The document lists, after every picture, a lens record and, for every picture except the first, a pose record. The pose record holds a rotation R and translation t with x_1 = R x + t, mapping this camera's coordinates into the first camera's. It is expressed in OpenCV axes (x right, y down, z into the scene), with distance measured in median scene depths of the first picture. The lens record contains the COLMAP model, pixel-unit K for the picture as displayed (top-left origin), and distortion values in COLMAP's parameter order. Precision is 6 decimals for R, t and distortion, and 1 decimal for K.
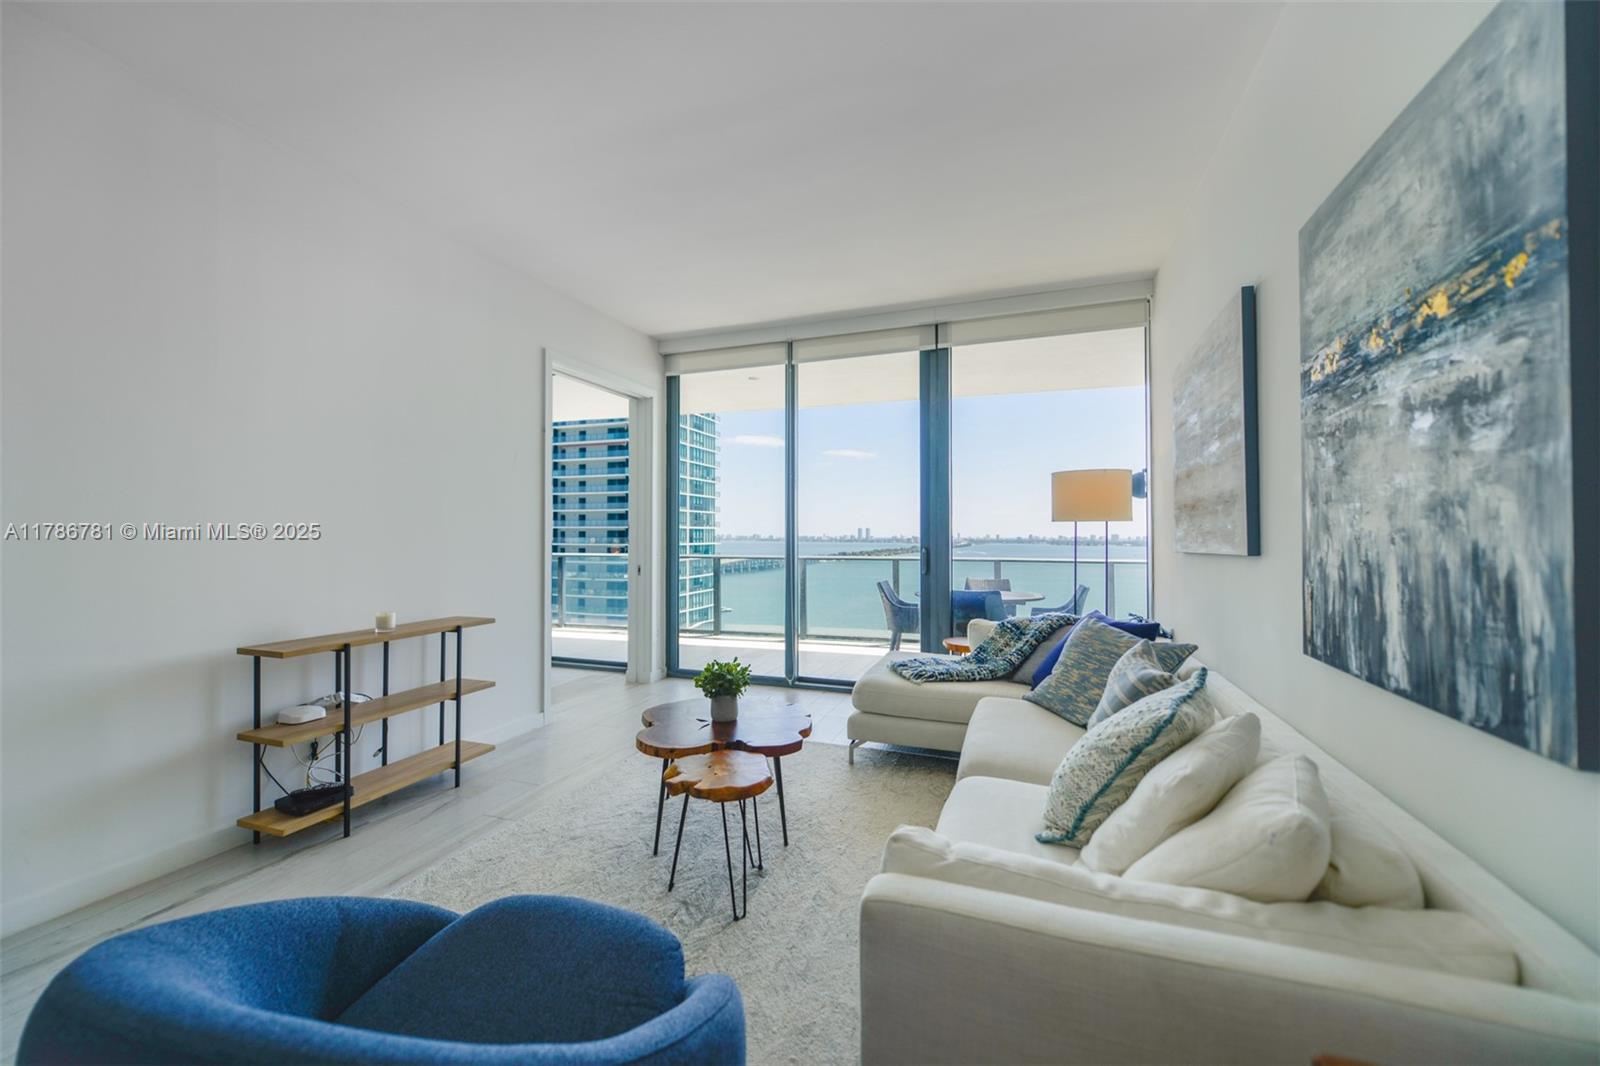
lens RADIAL K [[642.6, 0, 808.6], [0, 642.6, 521.3], [0, 0, 1]] dist [0.007141, -0.002601]
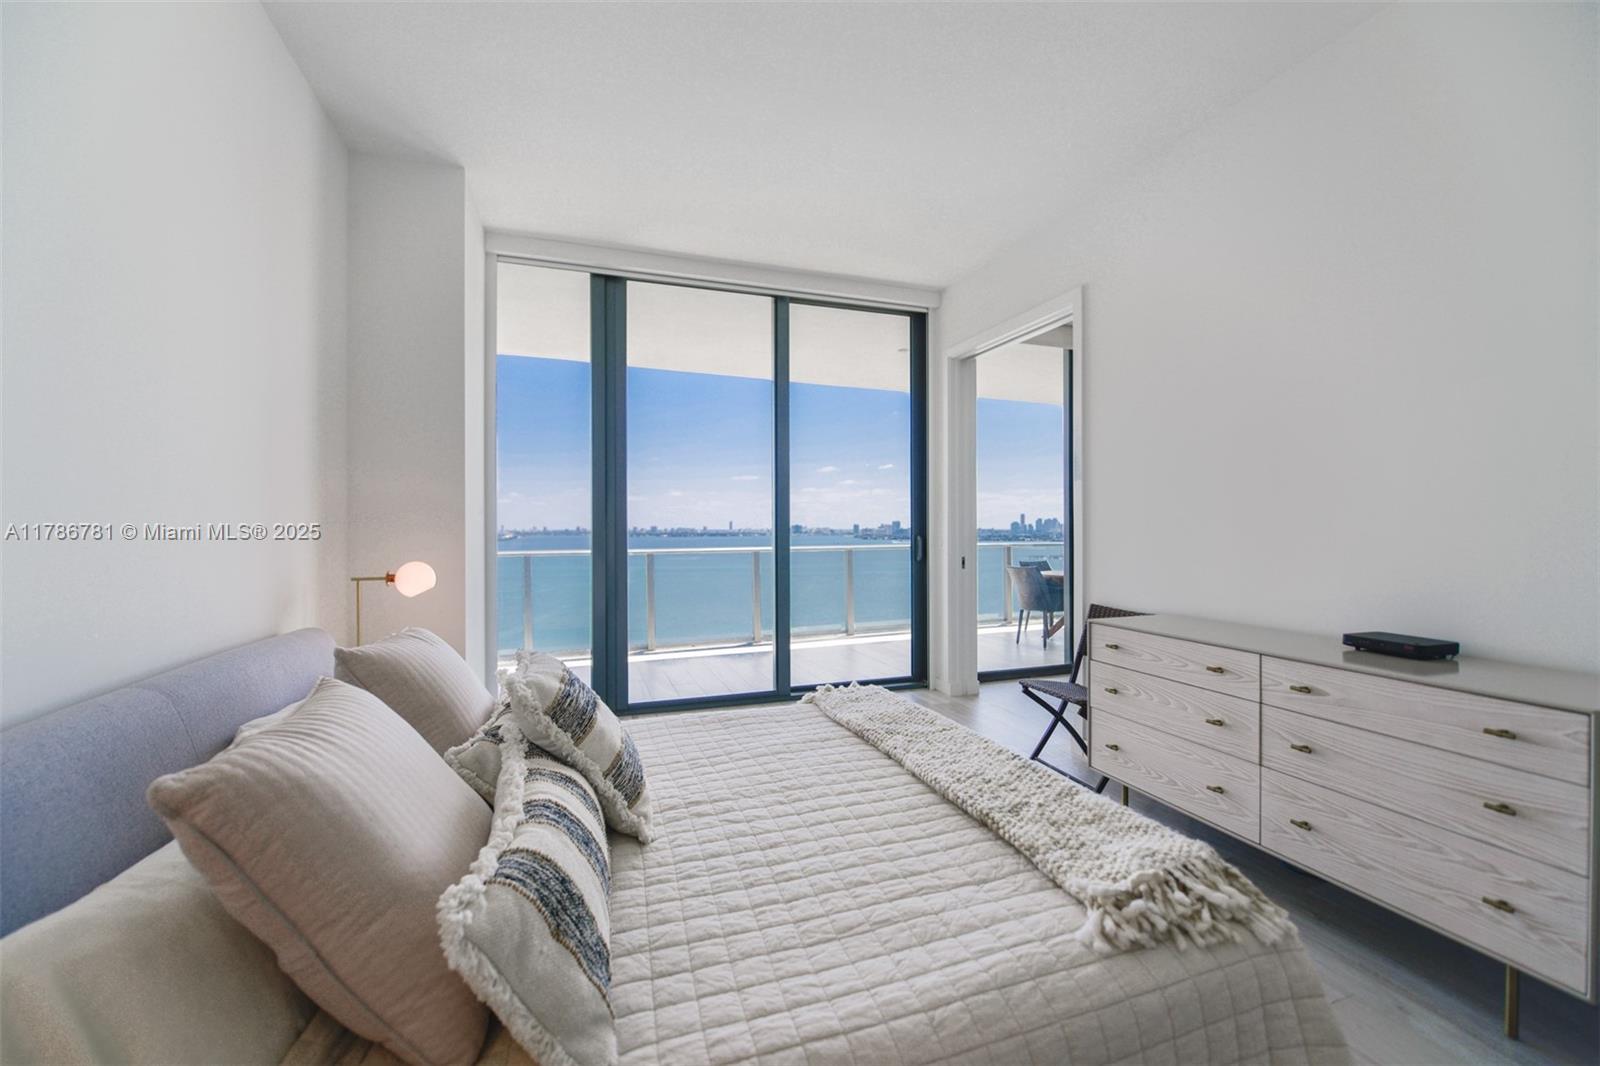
lens RADIAL K [[642.6, 0, 782.3], [0, 642.6, 528.1], [0, 0, 1]] dist [0.007141, -0.002601]
pose [[0.727281, -0.008457, 0.686288, -0.105557], [-0.007150, 0.999776, 0.019897, 0.001510], [-0.686302, -0.019378, 0.727058, 0.063951]]
